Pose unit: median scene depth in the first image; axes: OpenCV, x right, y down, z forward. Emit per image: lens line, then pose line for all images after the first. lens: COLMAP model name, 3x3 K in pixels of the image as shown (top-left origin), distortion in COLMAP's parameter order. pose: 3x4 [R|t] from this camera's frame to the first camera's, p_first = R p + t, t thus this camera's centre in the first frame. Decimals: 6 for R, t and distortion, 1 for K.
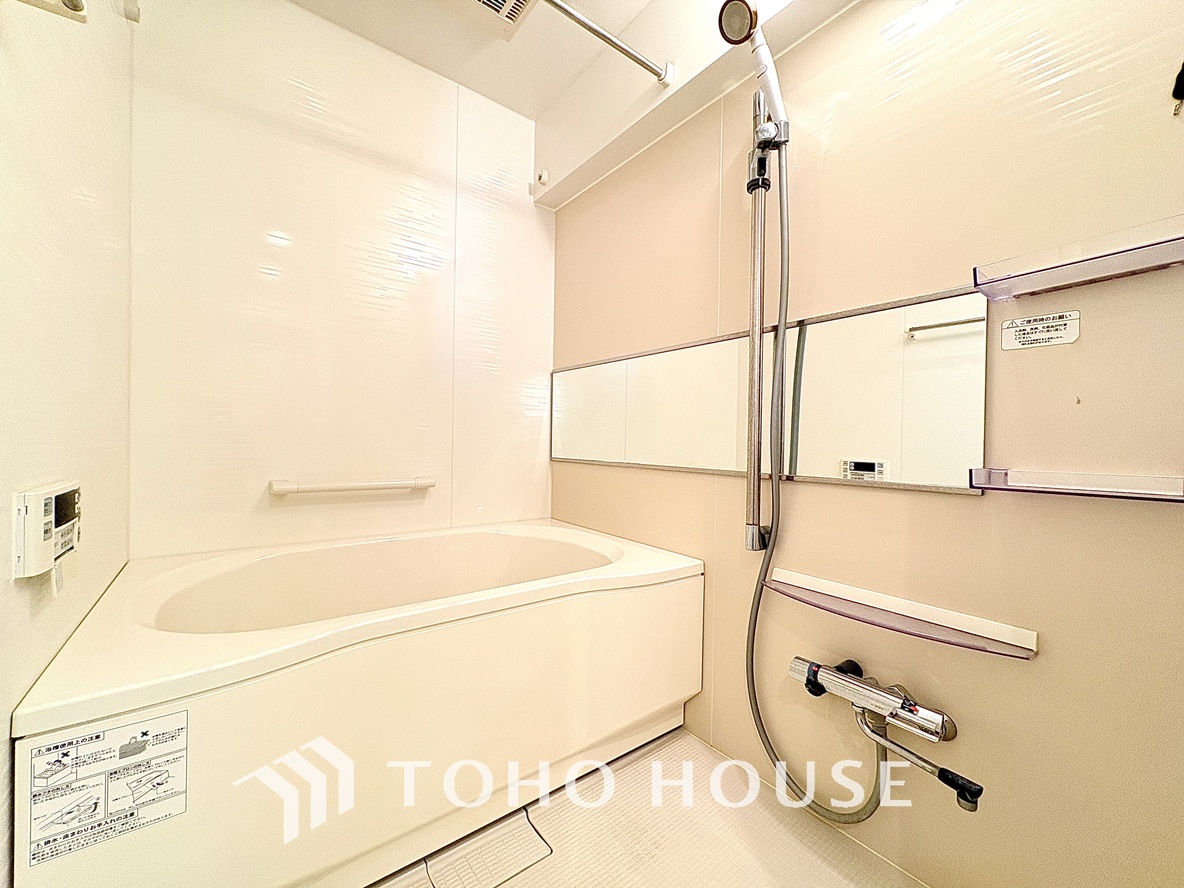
lens RADIAL K [[472.2, 0, 595.0], [0, 472.2, 446.8], [0, 0, 1]] dist [-0.002114, 0.000538]
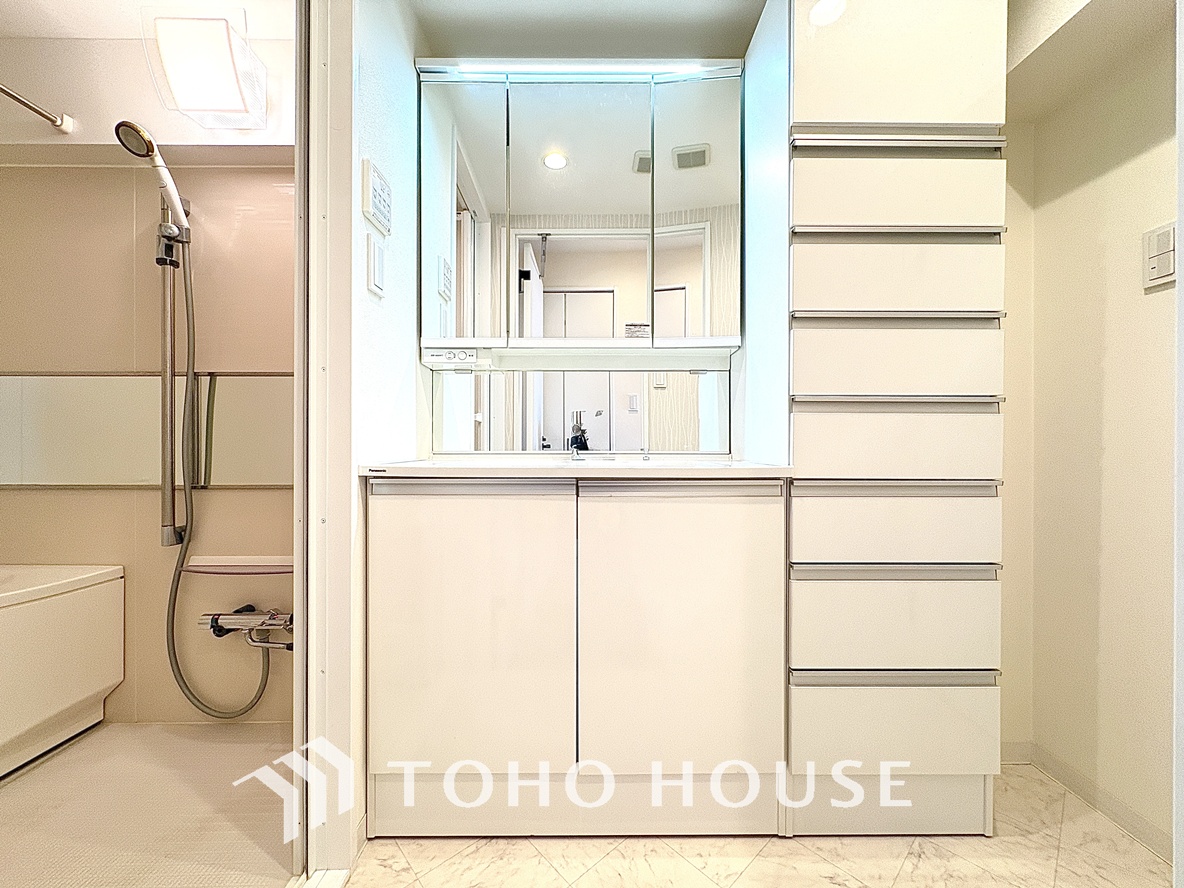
lens RADIAL K [[472.2, 0, 603.0], [0, 472.2, 449.1], [0, 0, 1]] dist [-0.002114, 0.000538]
pose [[0.586788, -0.017732, 0.809547, -0.006615], [0.004430, 0.999816, 0.018689, -0.064056], [-0.809729, -0.007380, 0.586758, -0.717058]]
